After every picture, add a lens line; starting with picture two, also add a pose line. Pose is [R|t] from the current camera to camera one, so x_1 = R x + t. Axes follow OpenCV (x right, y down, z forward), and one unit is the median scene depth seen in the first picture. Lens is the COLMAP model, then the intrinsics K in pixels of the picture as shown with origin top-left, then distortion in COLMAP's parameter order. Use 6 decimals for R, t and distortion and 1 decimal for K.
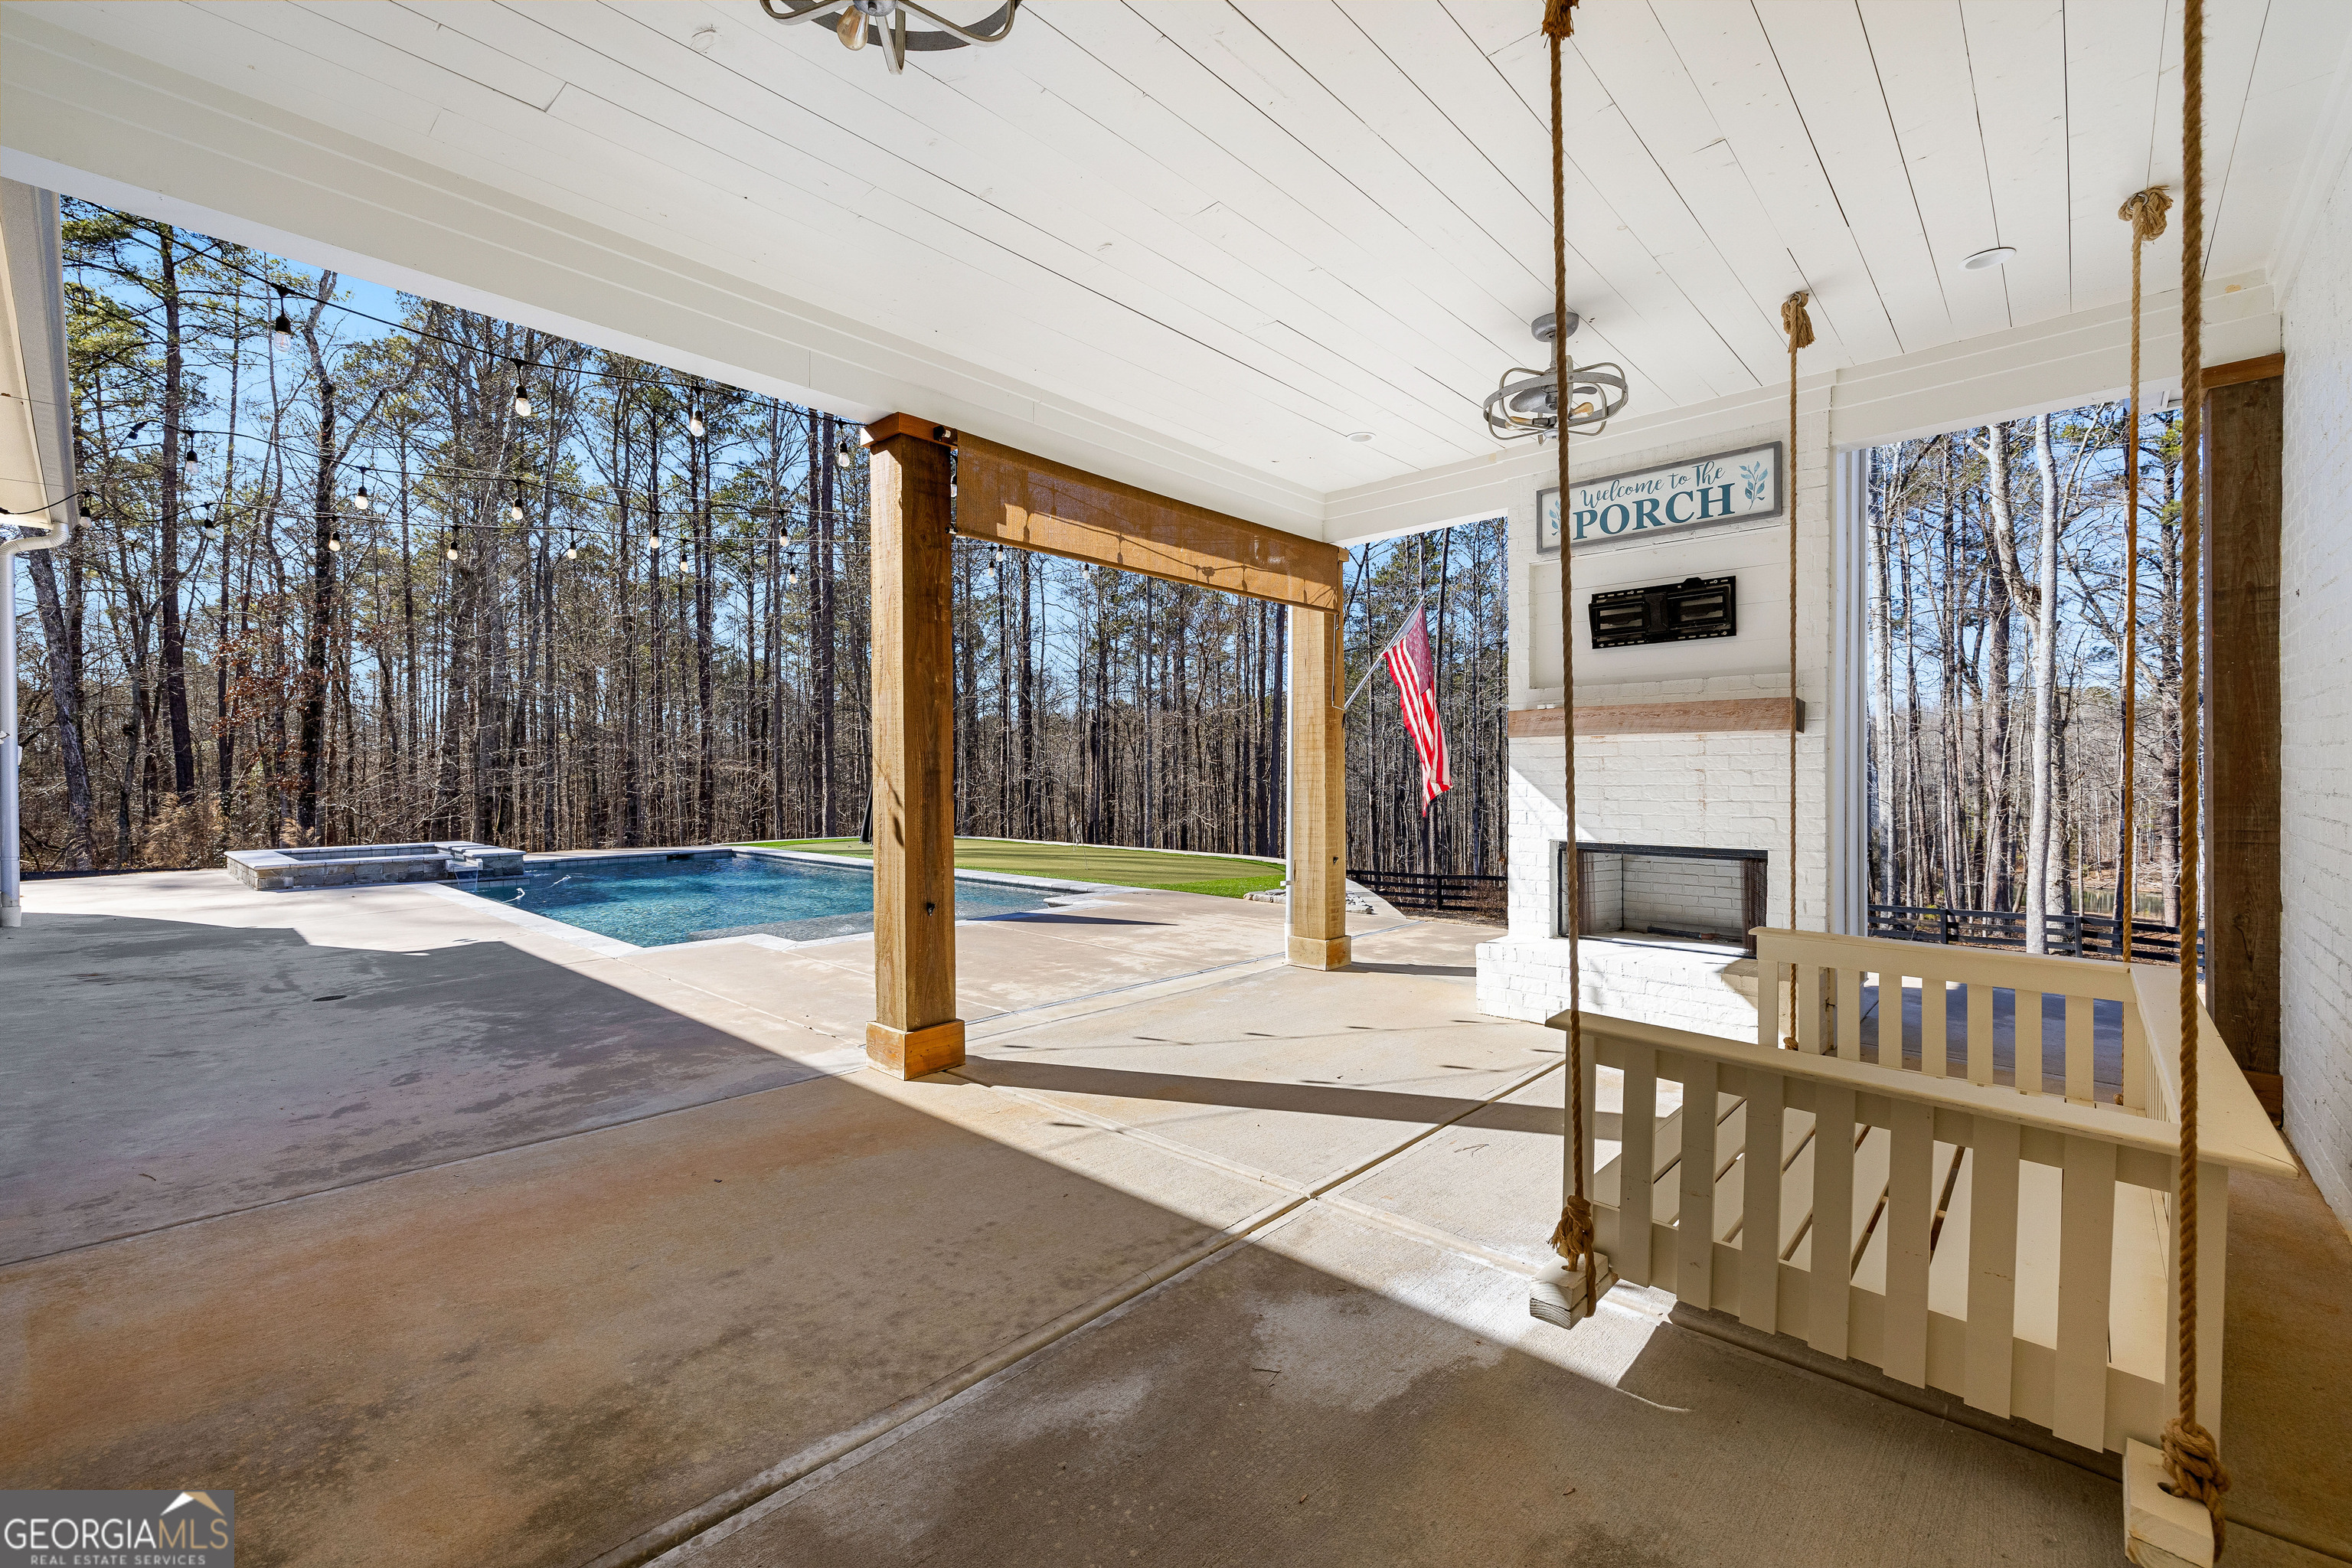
lens RADIAL K [[990.6, 0, 1173.6], [0, 990.6, 788.0], [0, 0, 1]] dist [0.001703, 0.000455]
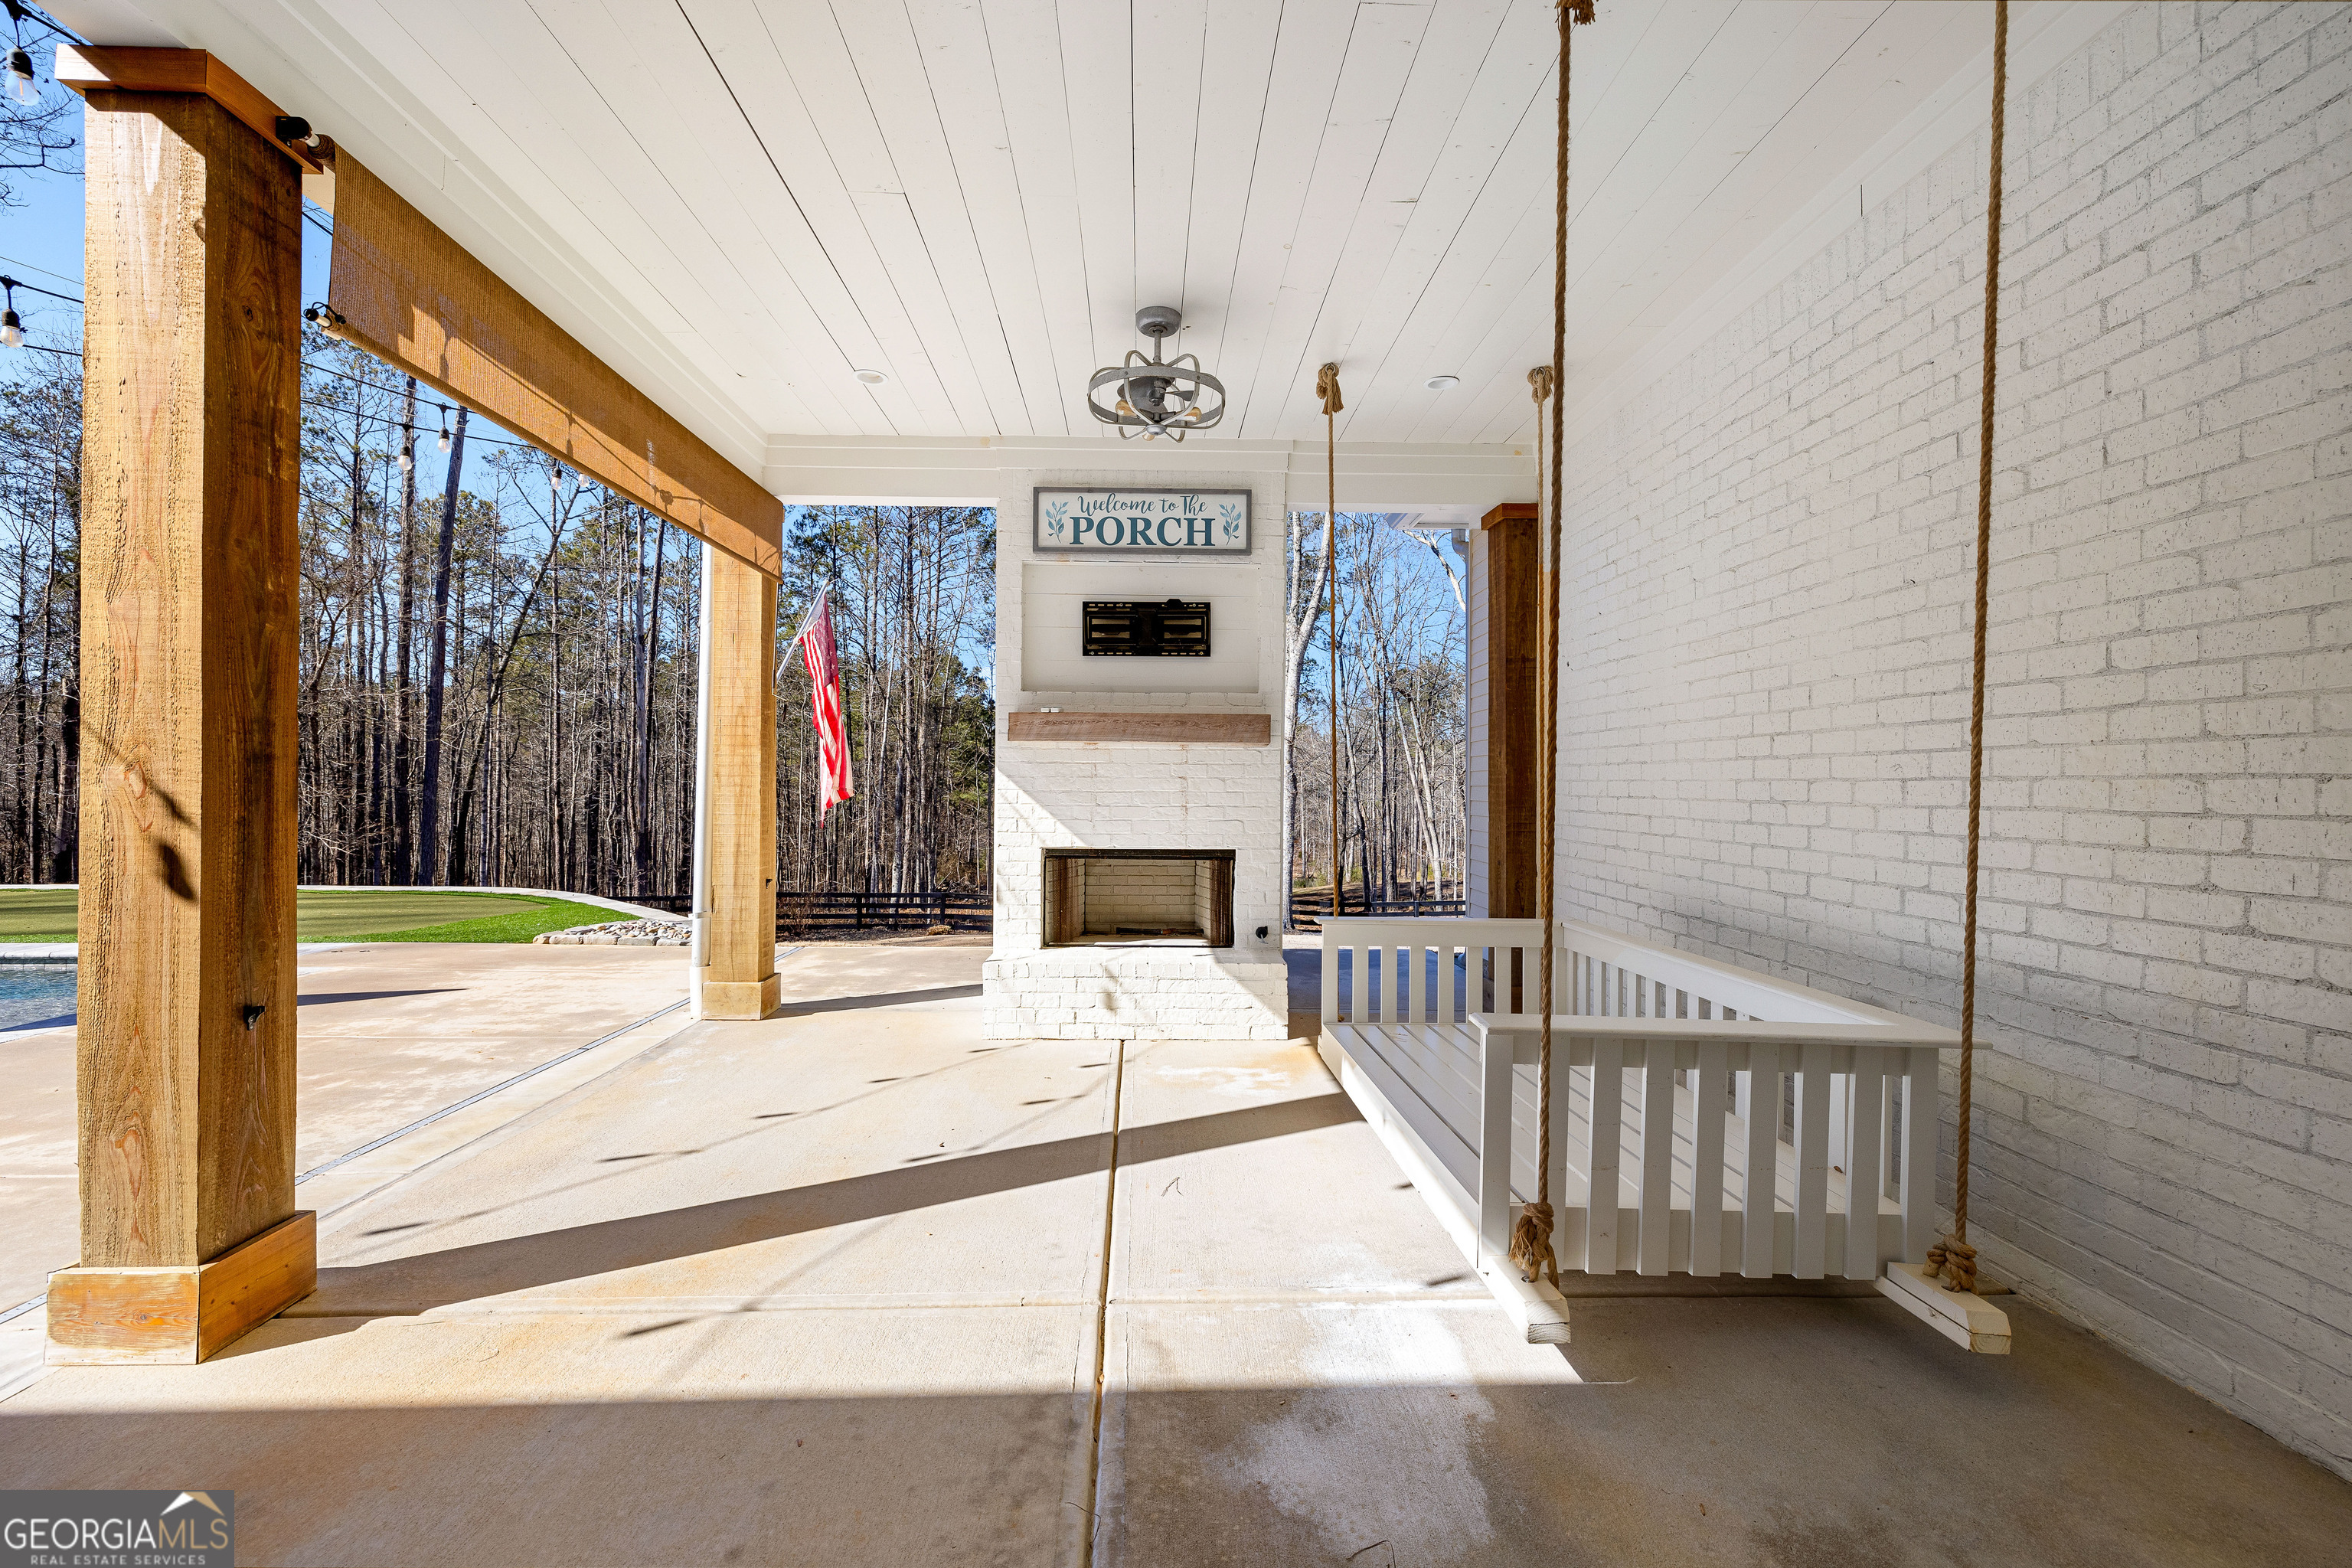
lens RADIAL K [[990.6, 0, 1179.6], [0, 990.6, 786.2], [0, 0, 1]] dist [0.001703, 0.000455]
pose [[0.709377, 0.009107, 0.704771, -0.219955], [0.000765, 0.999906, -0.013692, 0.005856], [-0.704829, 0.010252, 0.709303, 0.225092]]
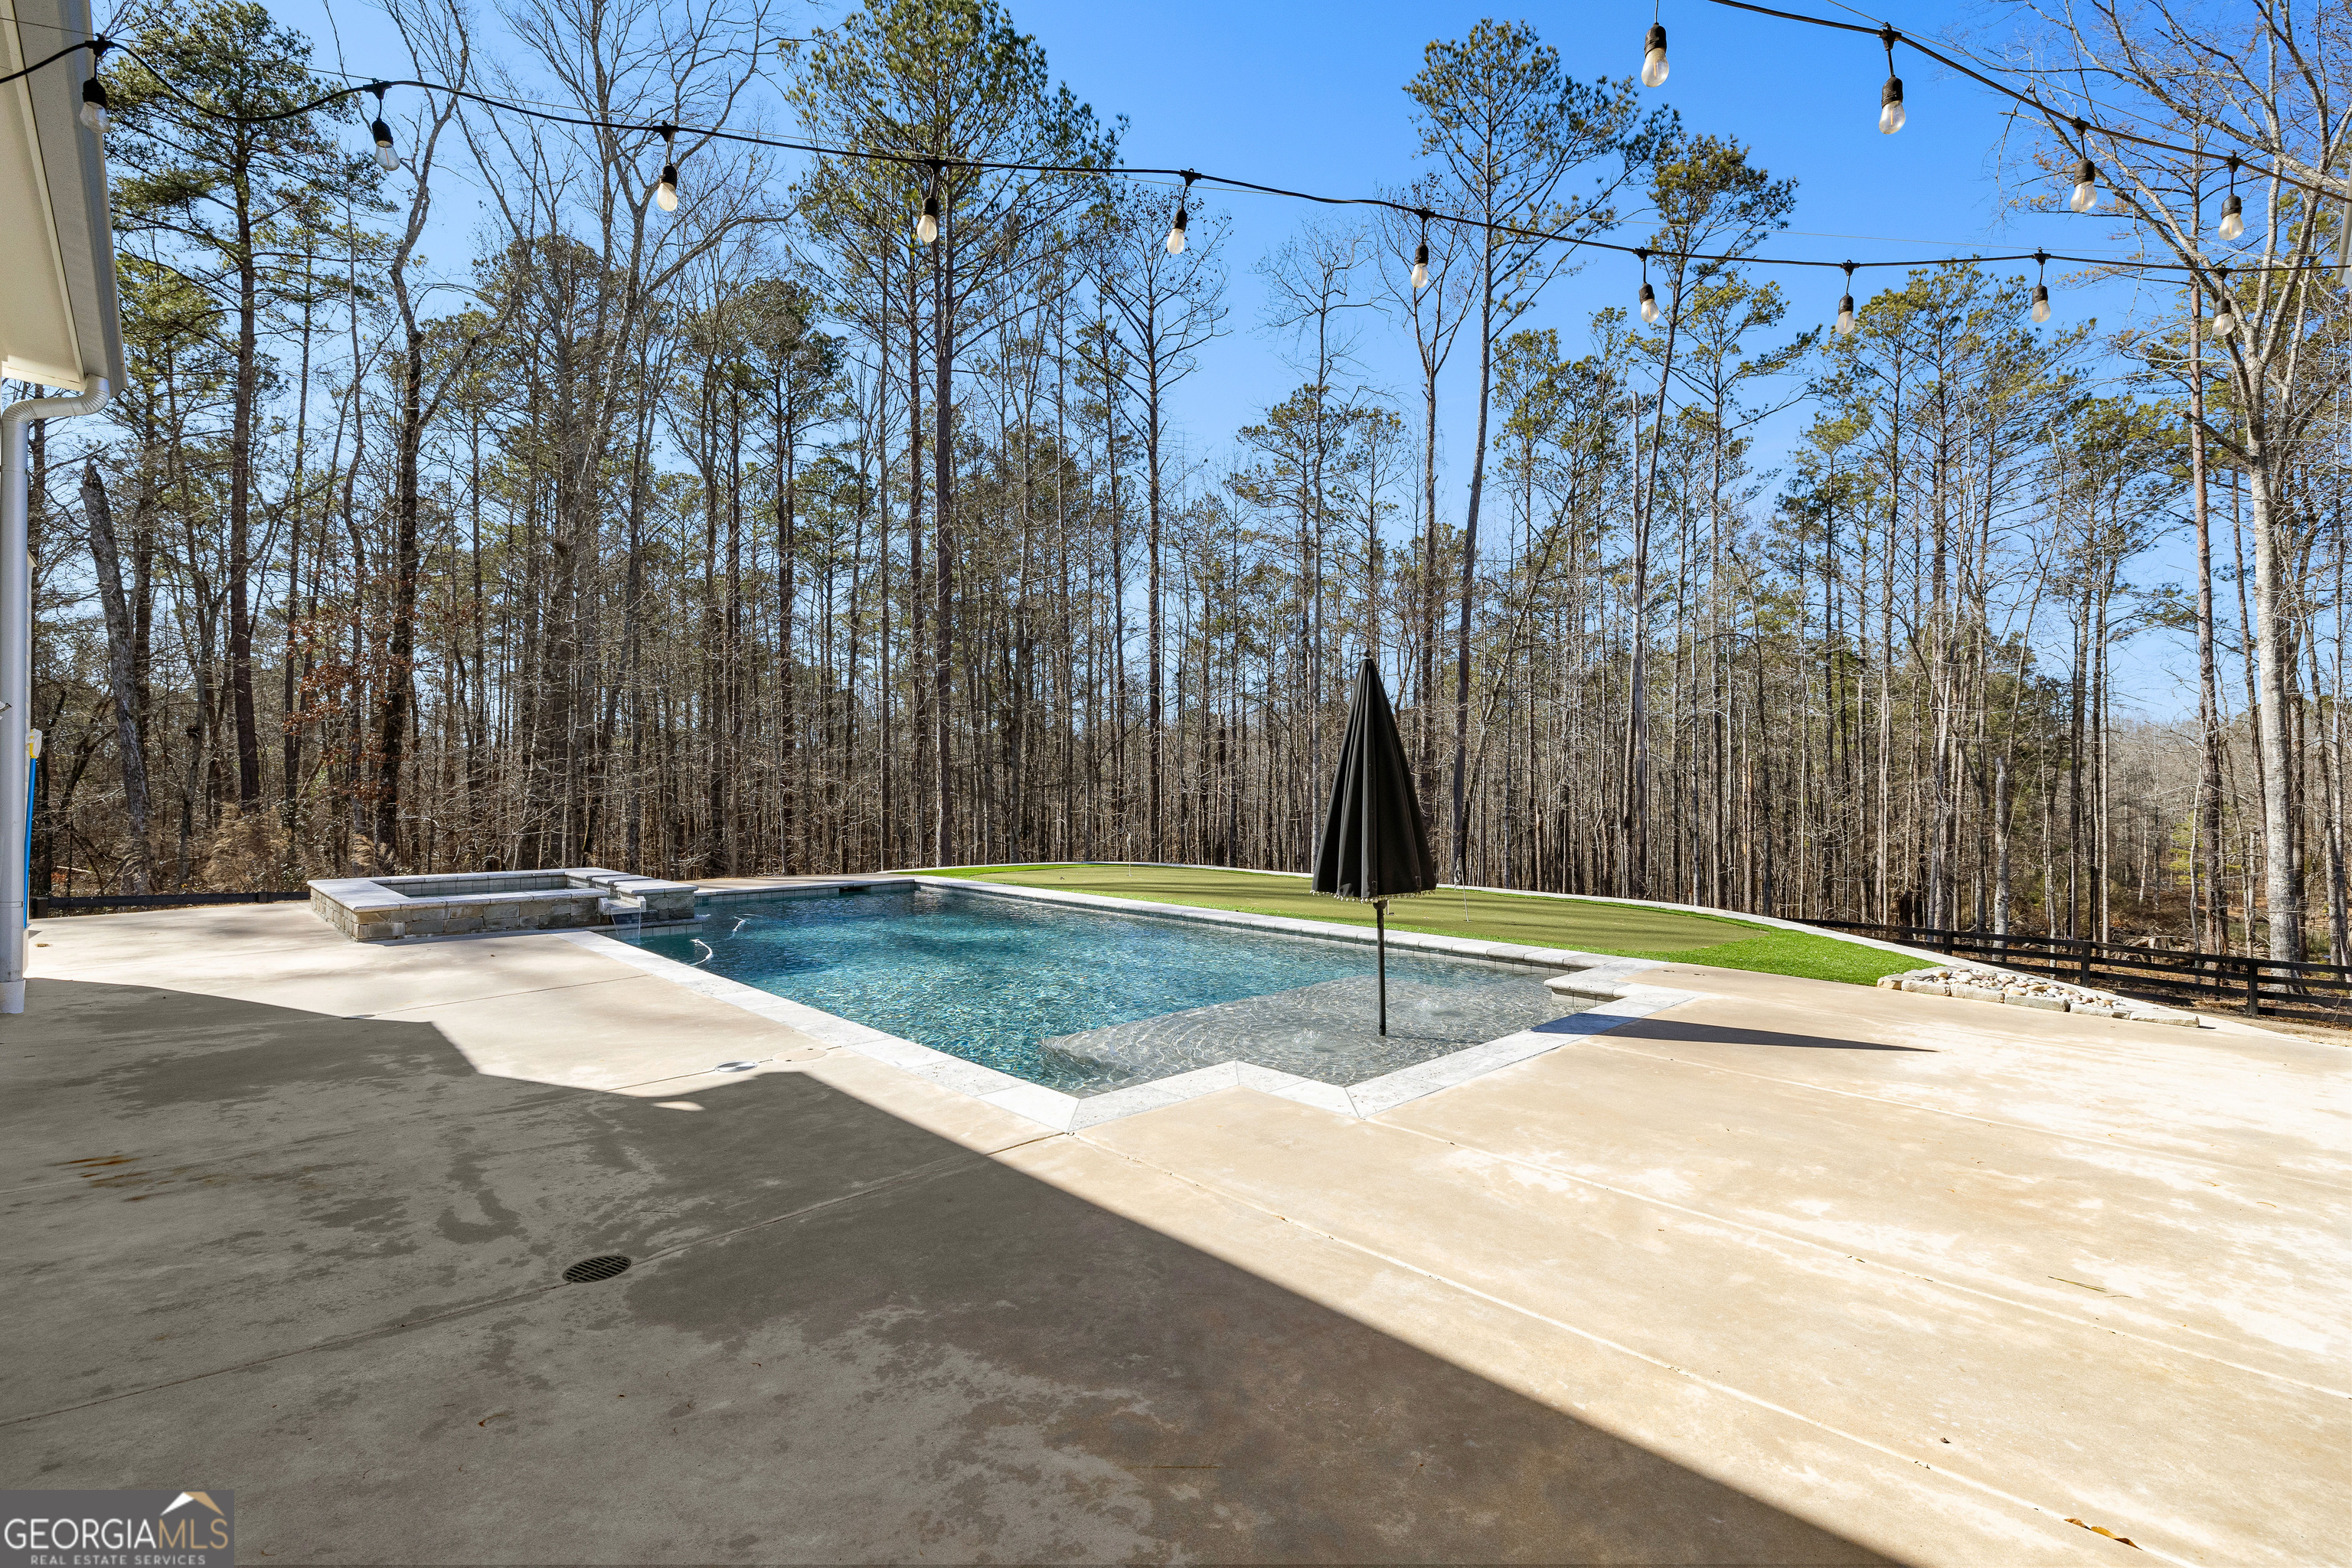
lens RADIAL K [[1066.7, 0, 1172.0], [0, 1066.7, 788.7], [0, 0, 1]] dist [-0.006758, 0.004399]
pose [[0.997749, 0.006608, -0.066727, -0.581065], [-0.007612, 0.999862, -0.014796, 0.003860], [0.066620, 0.015271, 0.997662, 0.556439]]
